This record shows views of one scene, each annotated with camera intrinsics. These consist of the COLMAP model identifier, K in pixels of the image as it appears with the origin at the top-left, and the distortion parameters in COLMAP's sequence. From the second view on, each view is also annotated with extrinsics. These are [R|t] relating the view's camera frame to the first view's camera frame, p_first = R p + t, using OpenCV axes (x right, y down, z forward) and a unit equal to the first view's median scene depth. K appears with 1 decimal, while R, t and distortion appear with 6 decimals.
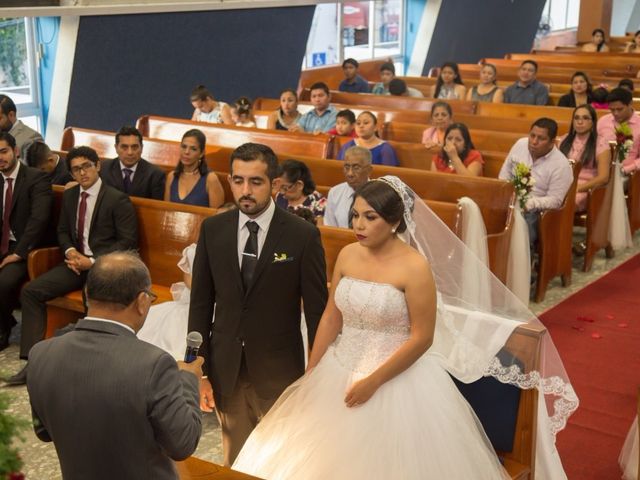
lens RADIAL K [[1209.5, 0, 320.0], [0, 1209.5, 240.0], [0, 0, 1]] dist [-0.055622, -0.201968]
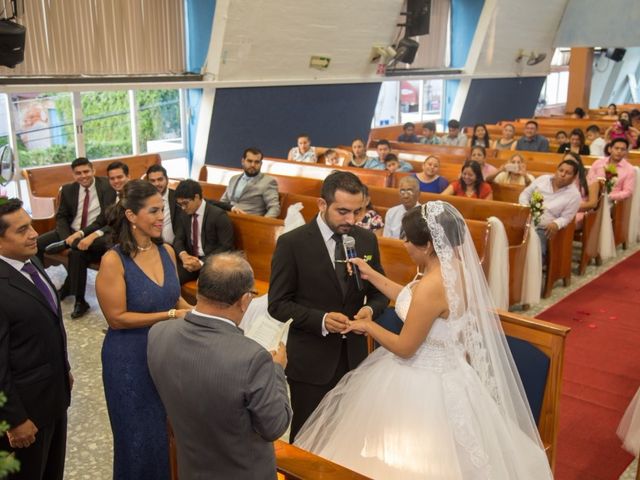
lens RADIAL K [[997.0, 0, 320.0], [0, 997.0, 240.0], [0, 0, 1]] dist [0.024591, 0.077422]
pose [[0.998230, 0.016444, -0.057157, -0.003922], [-0.016918, 0.999826, -0.007808, 0.000697], [0.057019, 0.008761, 0.998335, -0.115520]]
